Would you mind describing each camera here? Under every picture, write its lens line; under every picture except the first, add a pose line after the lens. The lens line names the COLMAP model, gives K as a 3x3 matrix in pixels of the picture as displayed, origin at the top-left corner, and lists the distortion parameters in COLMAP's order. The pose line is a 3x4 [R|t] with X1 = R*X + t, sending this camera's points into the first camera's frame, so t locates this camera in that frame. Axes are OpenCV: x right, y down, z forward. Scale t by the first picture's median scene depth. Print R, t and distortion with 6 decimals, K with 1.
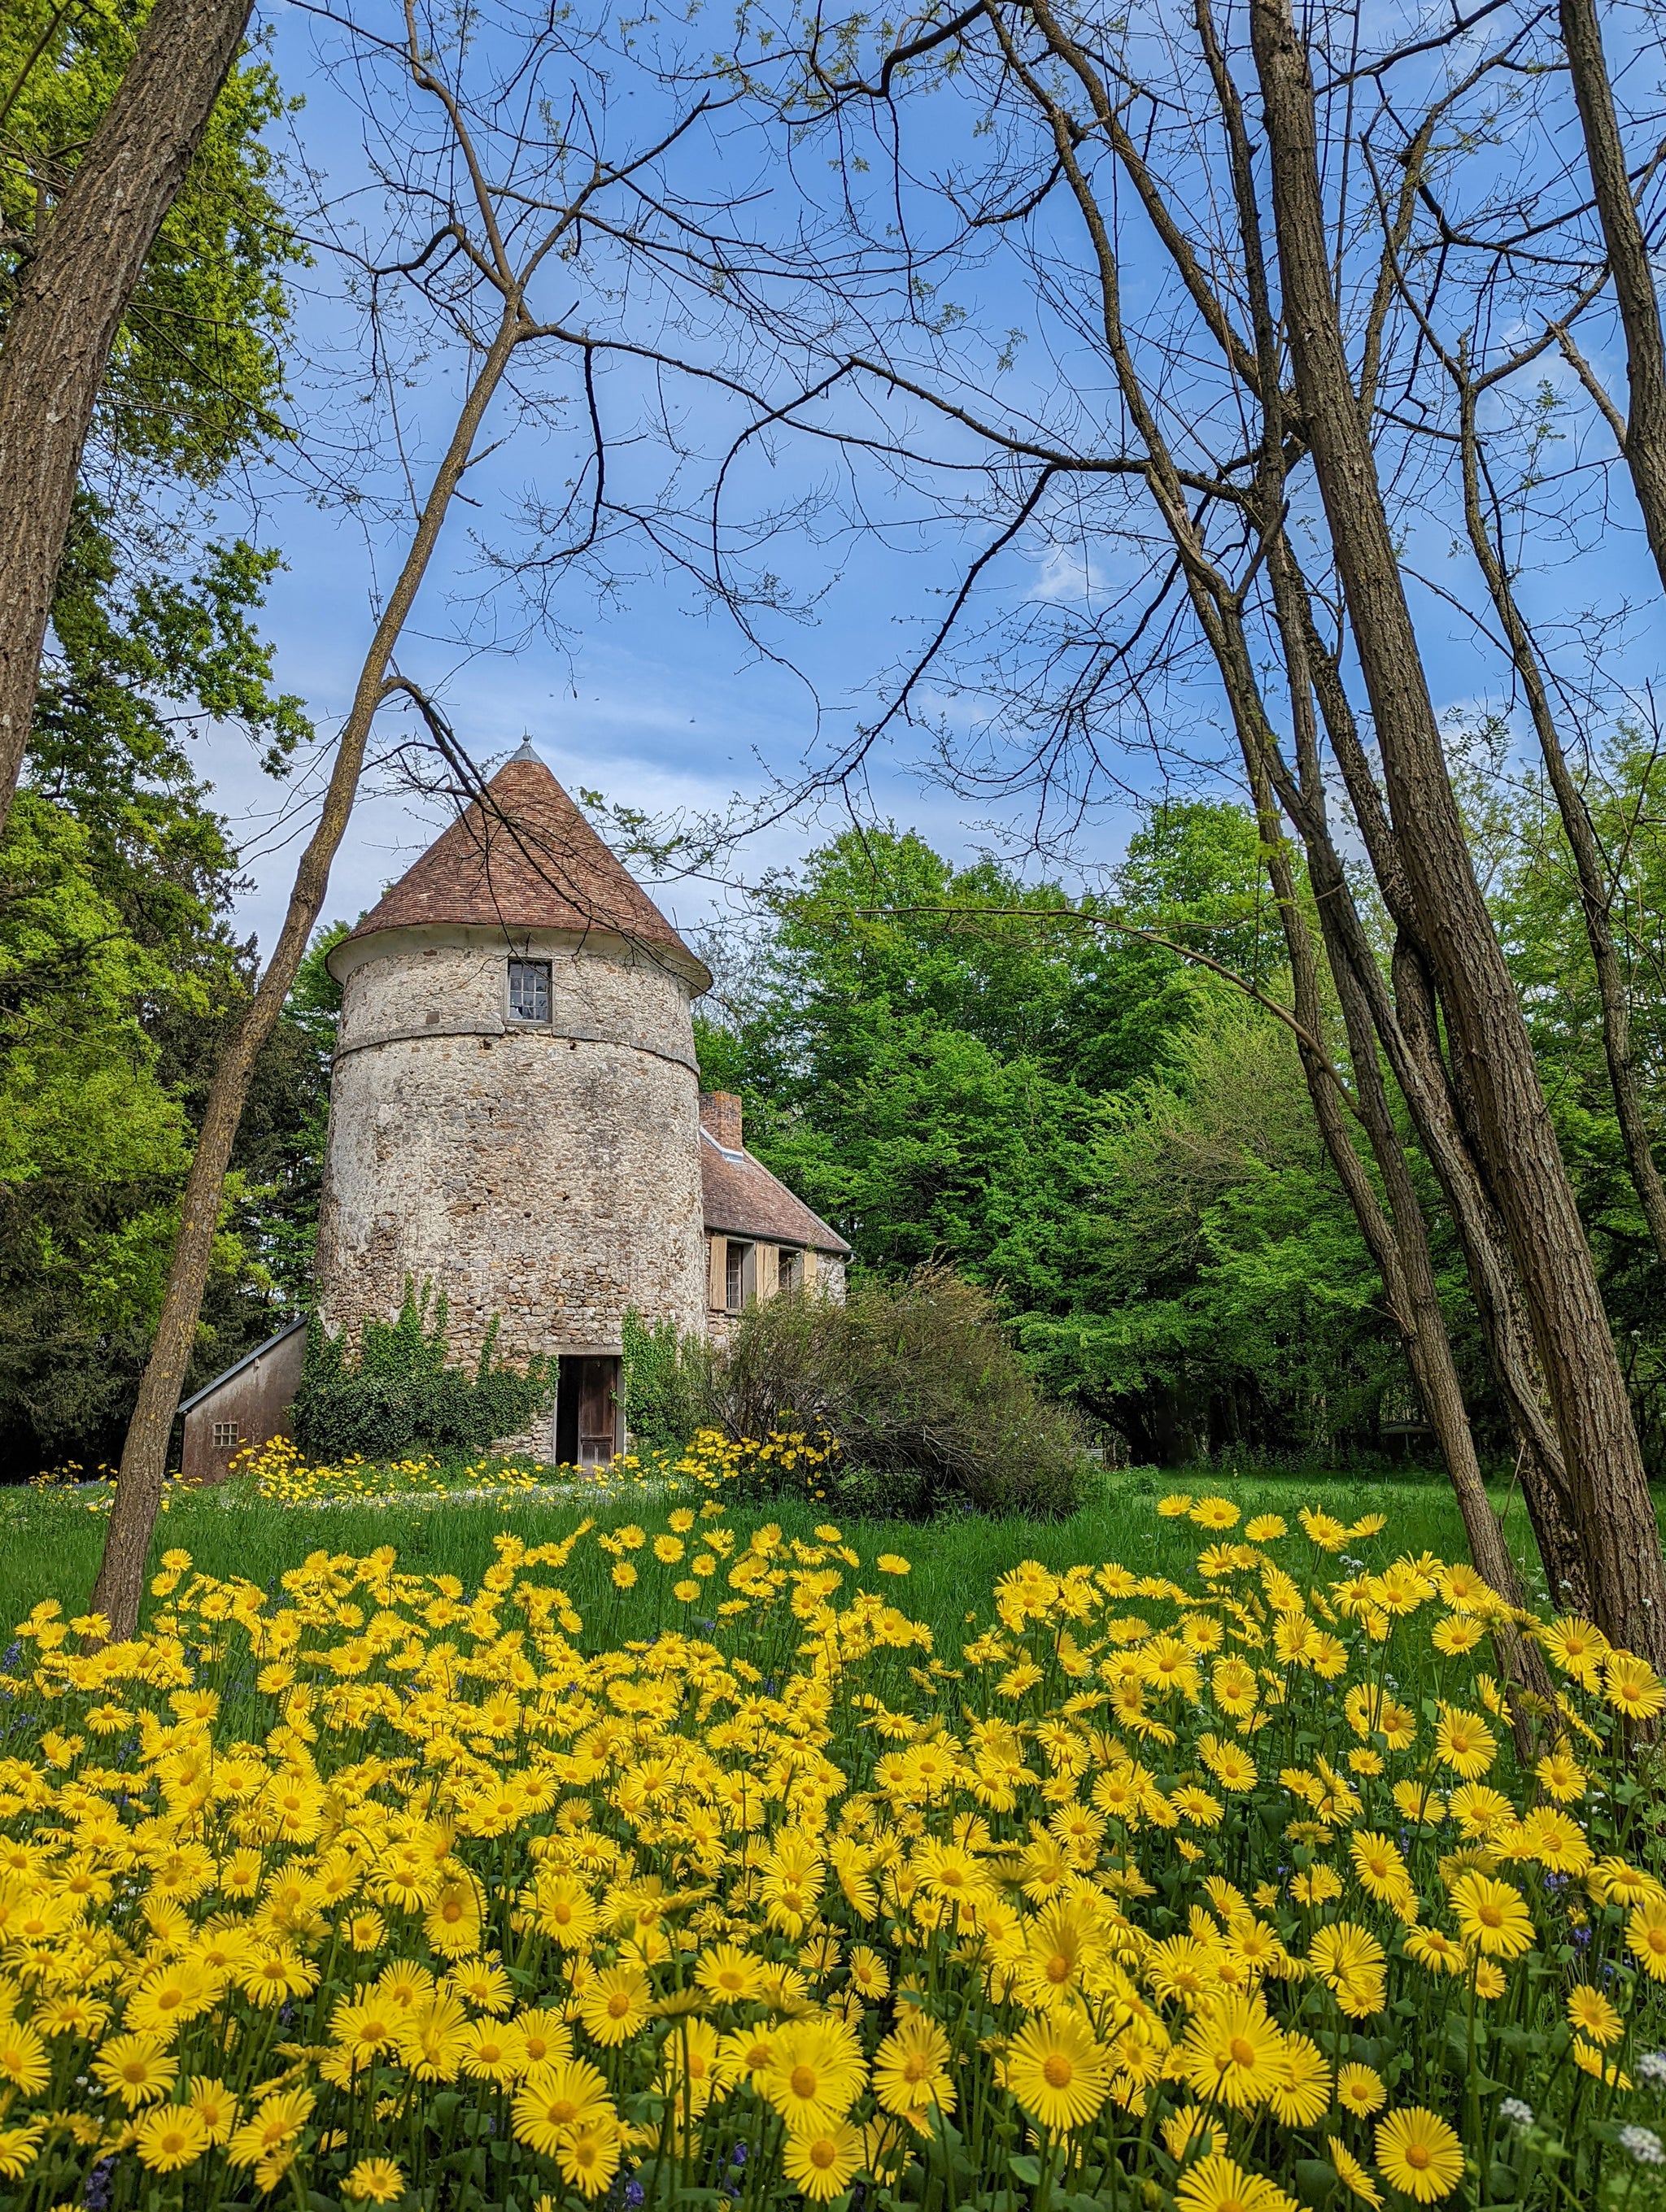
lens RADIAL K [[1466.0, 0, 875.8], [0, 1466.0, 1105.4], [0, 0, 1]] dist [0.033734, -0.000901]
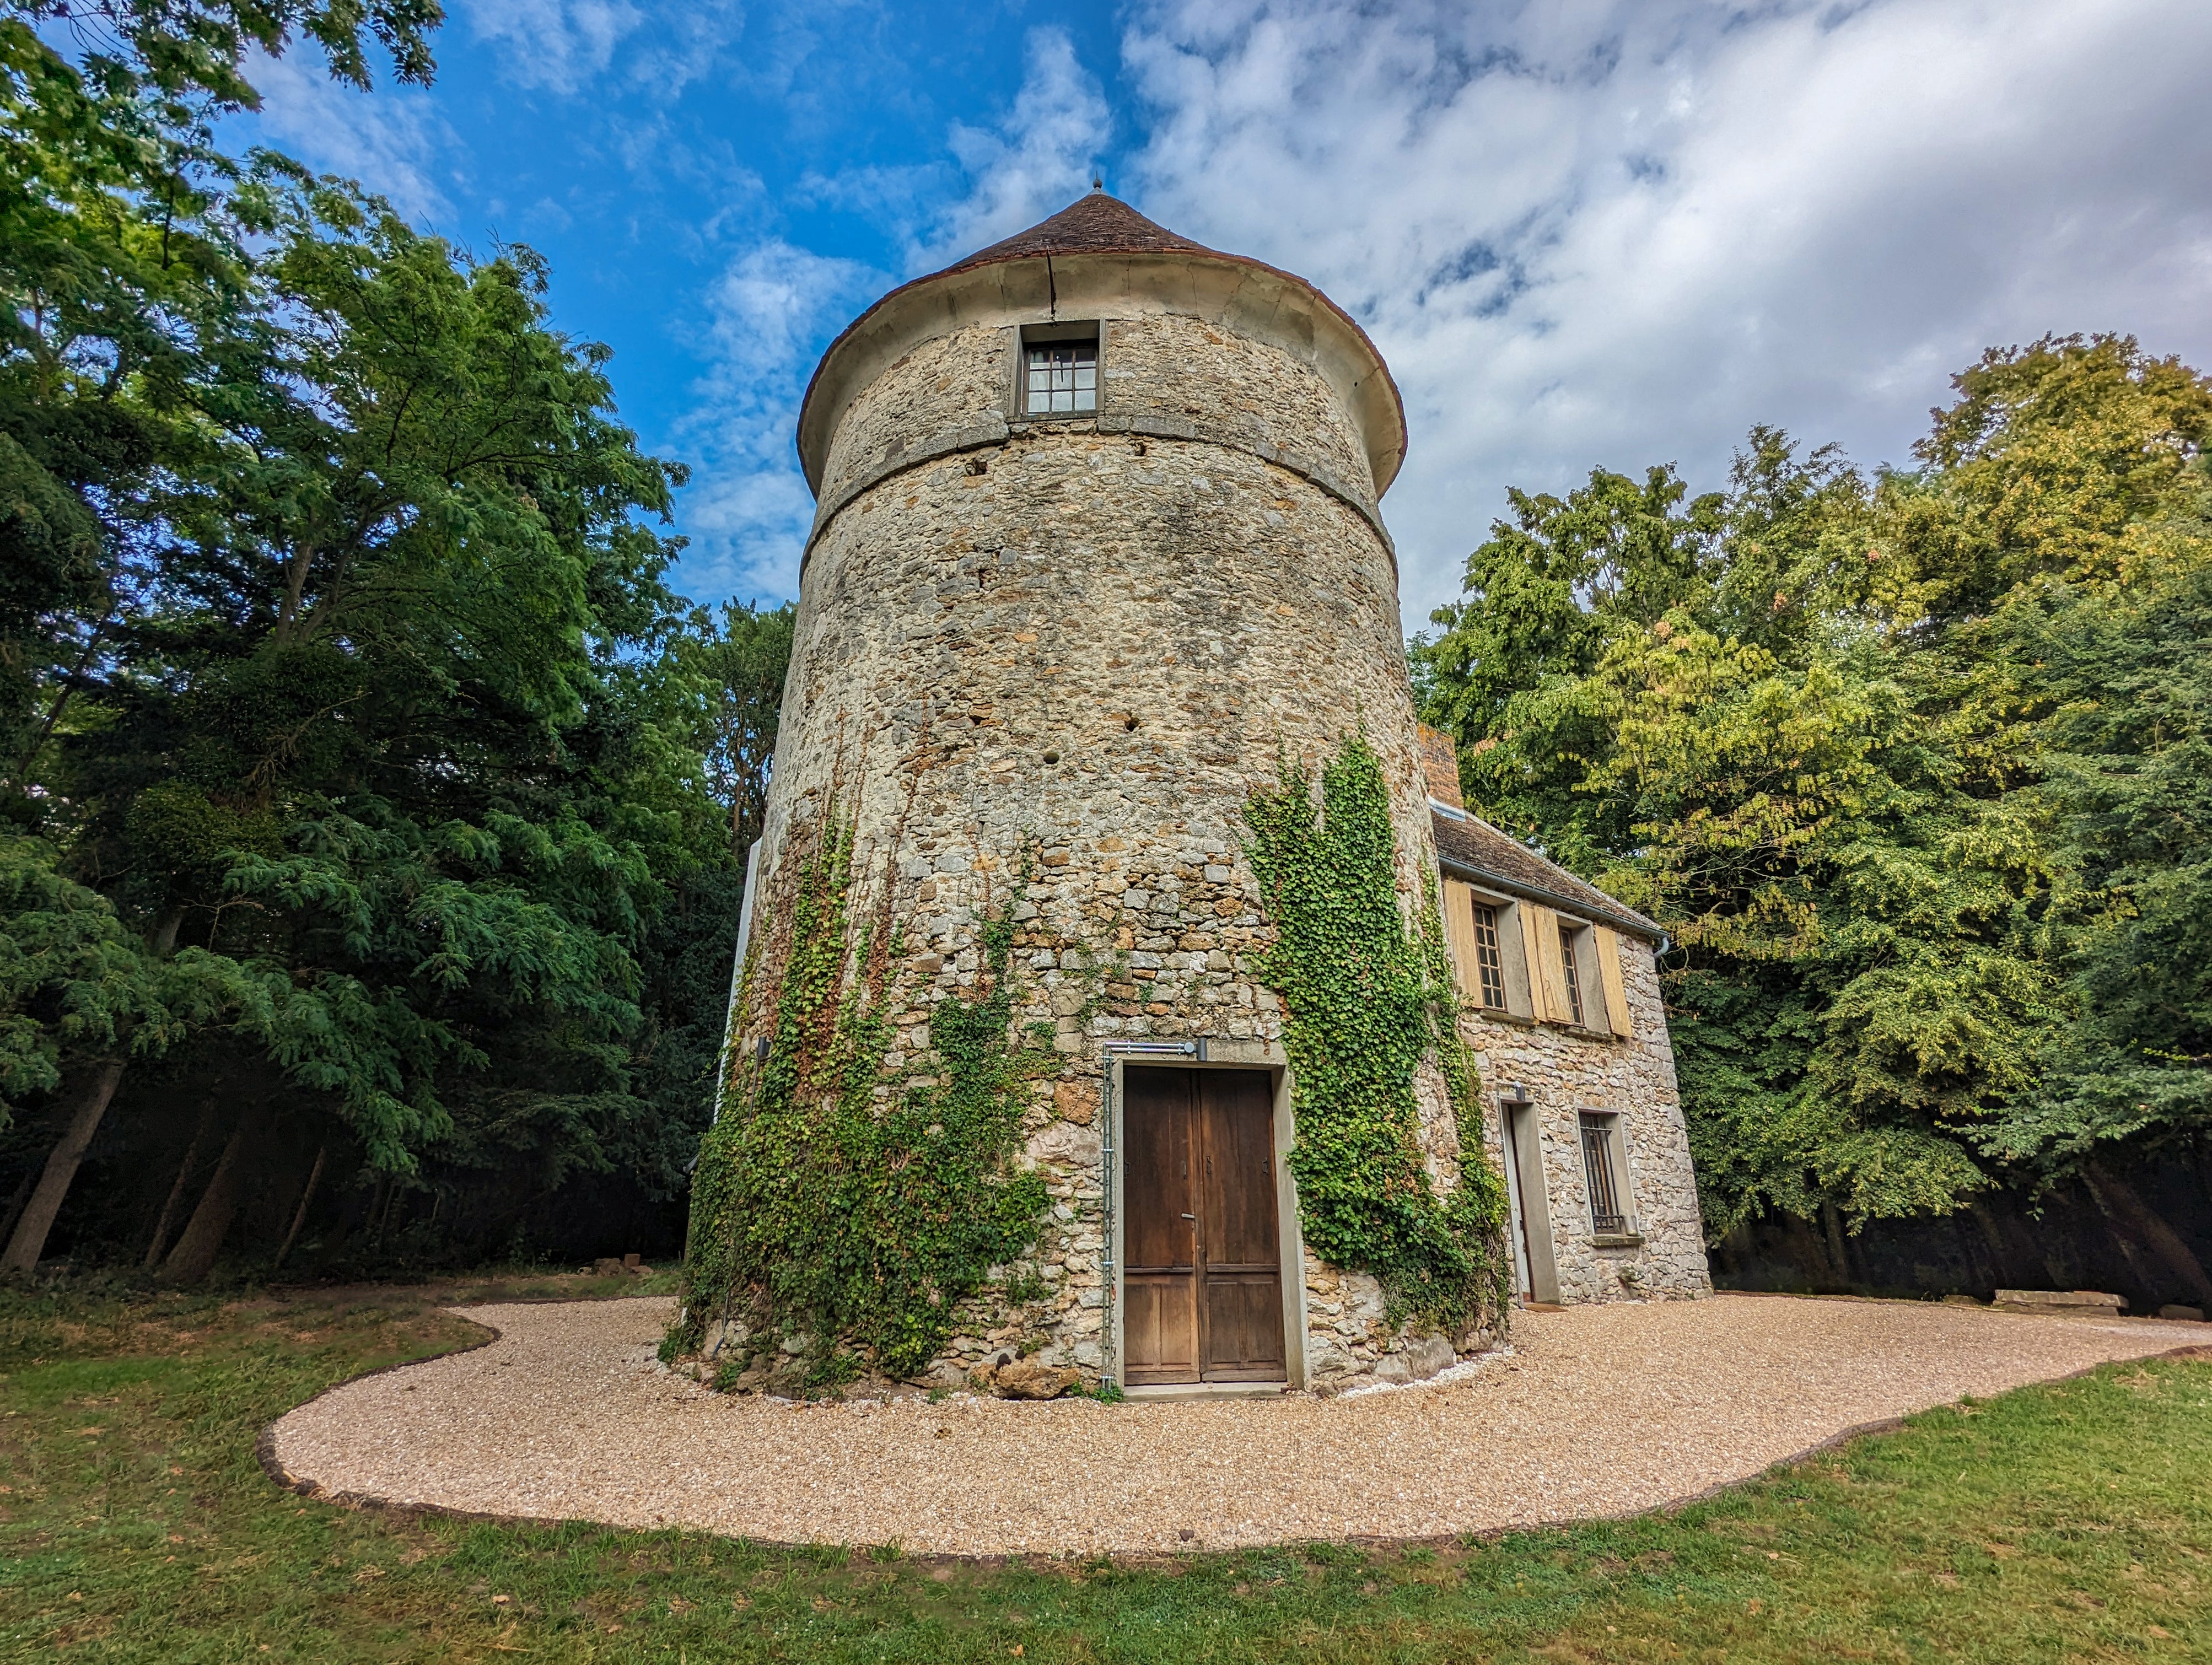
lens RADIAL K [[1040.0, 0, 1106.0], [0, 1040.0, 832.5], [0, 0, 1]] dist [0.002464, 0.000038]
pose [[0.928125, -0.096432, -0.359562, -0.103824], [0.055415, 0.990894, -0.122710, 0.136388], [0.368121, 0.093966, 0.925017, 0.694607]]
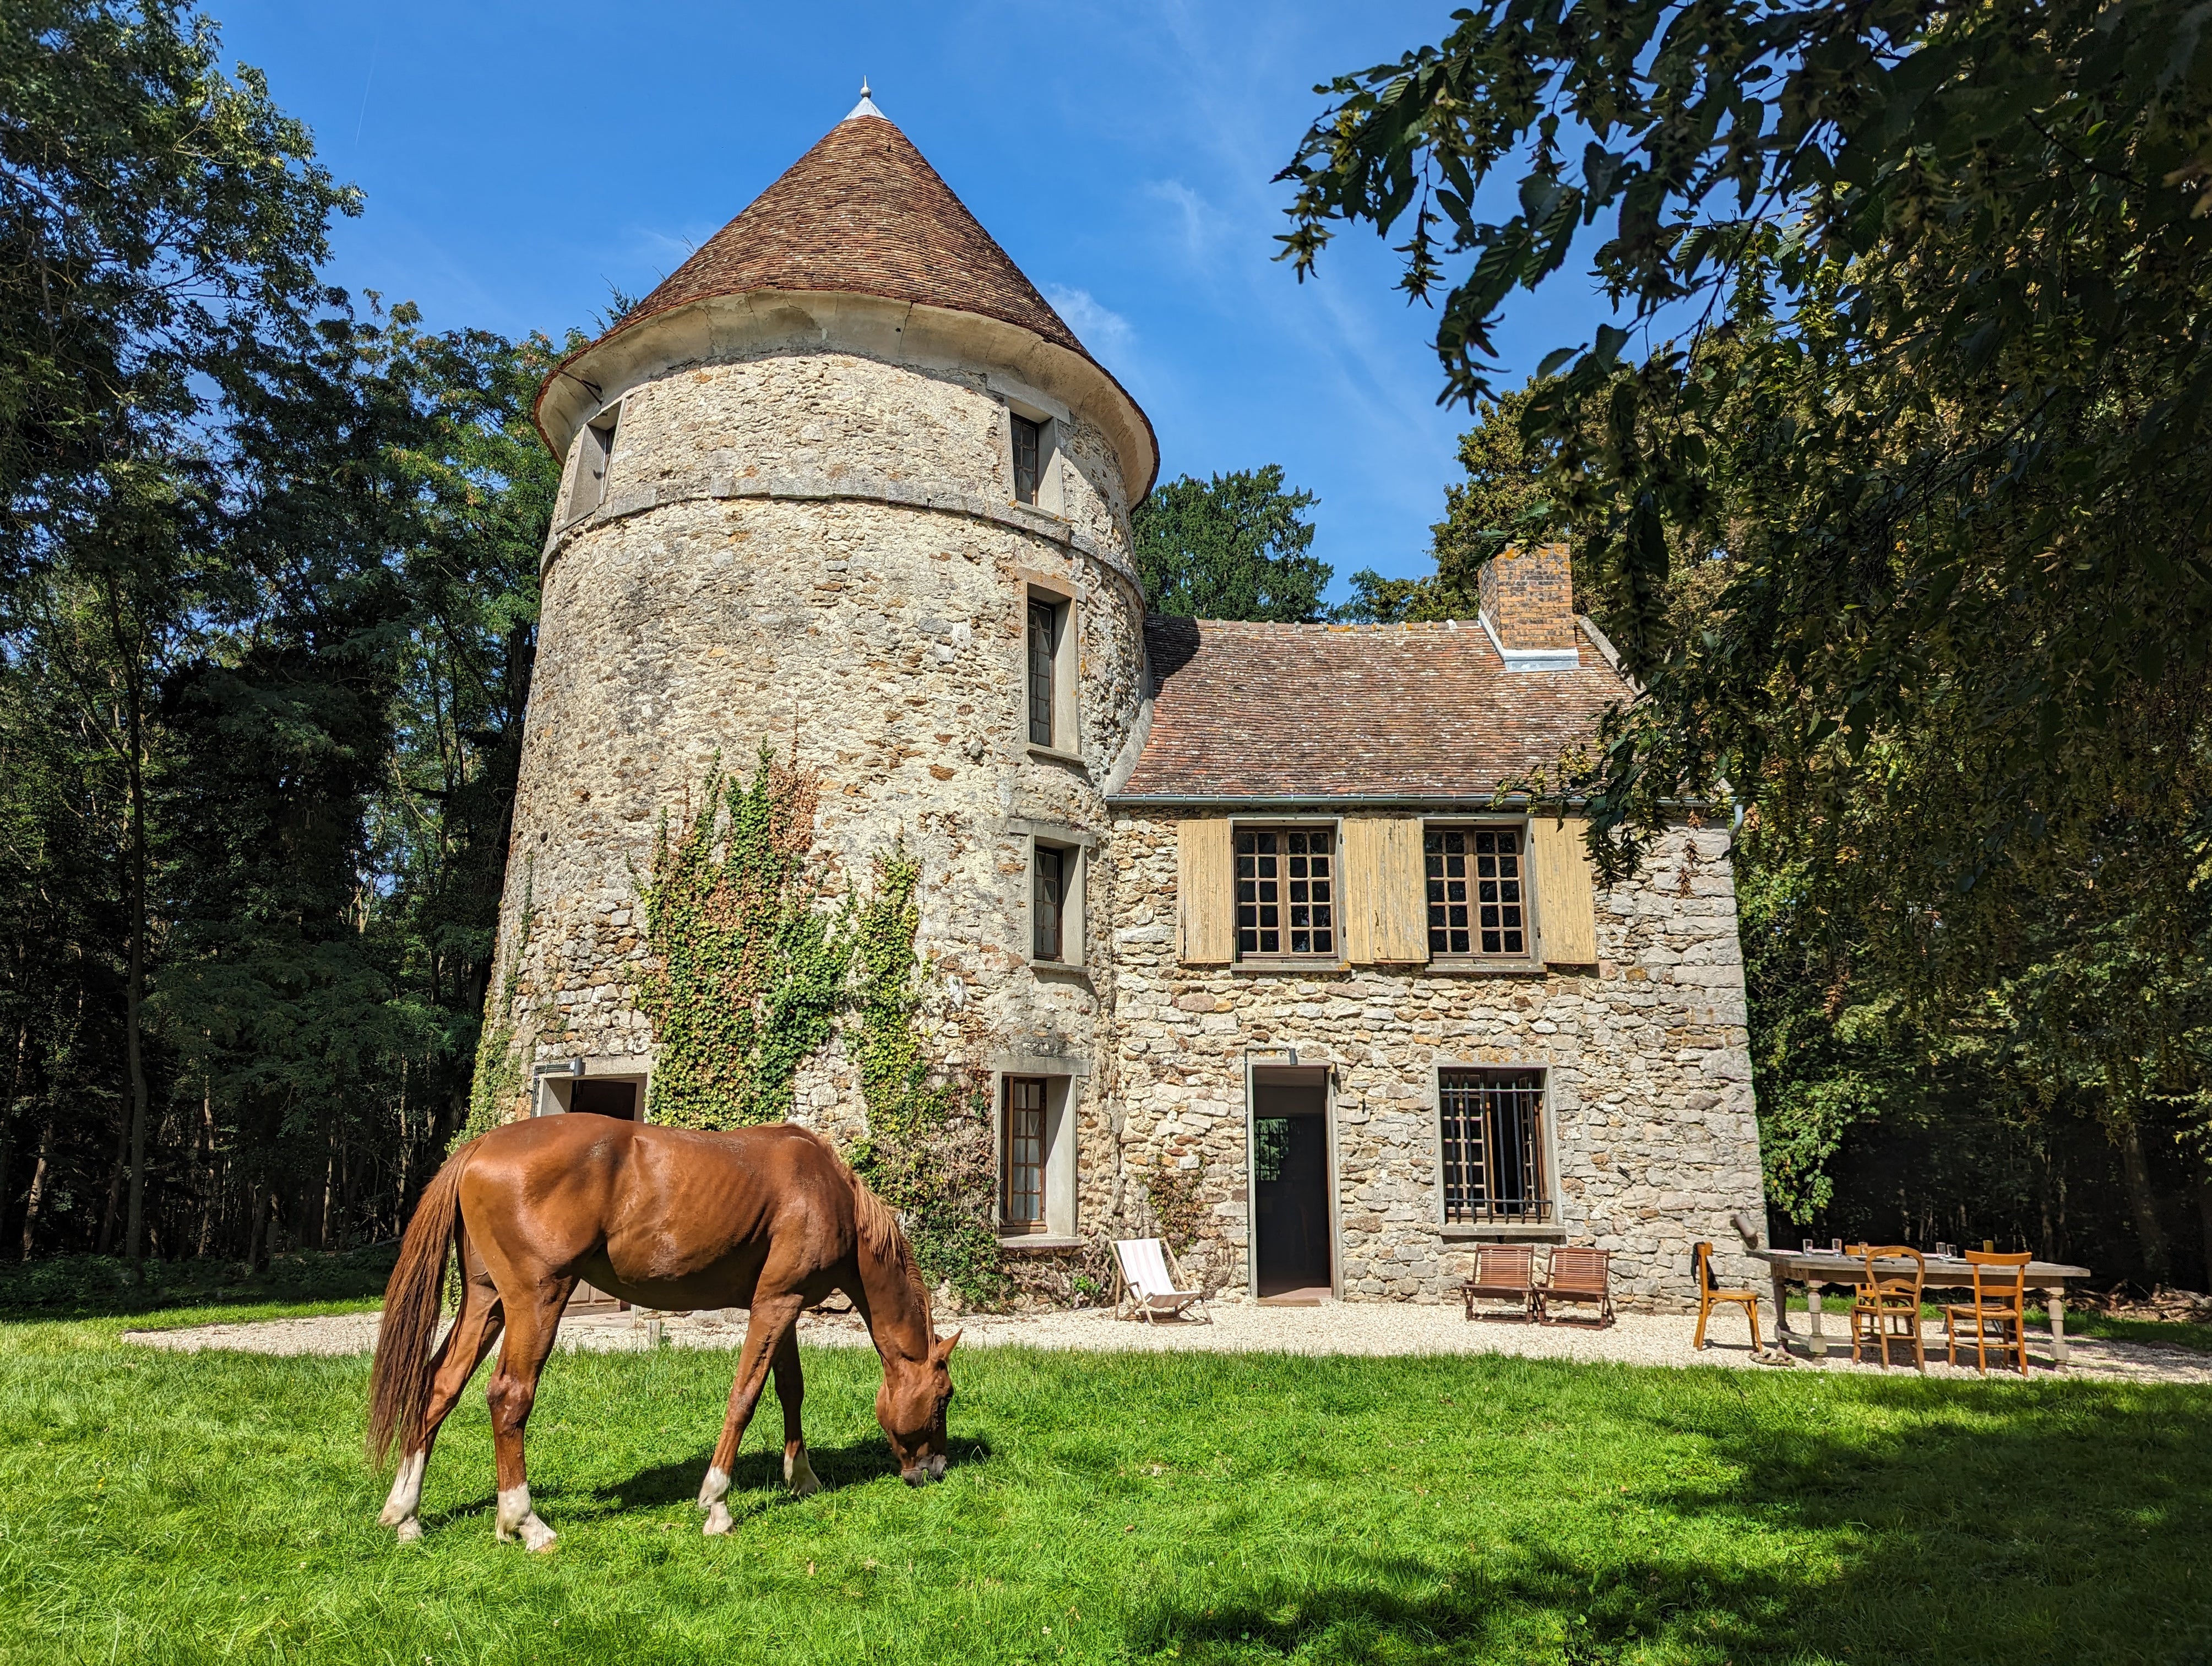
lens RADIAL K [[1465.9, 0, 1106.0], [0, 1465.9, 833.0], [0, 0, 1]] dist [0.033734, -0.000901]
pose [[0.516715, -0.176635, -0.837738, 0.352279], [0.179363, 0.979106, -0.095812, 0.164409], [0.837159, -0.100752, 0.537601, 0.861371]]
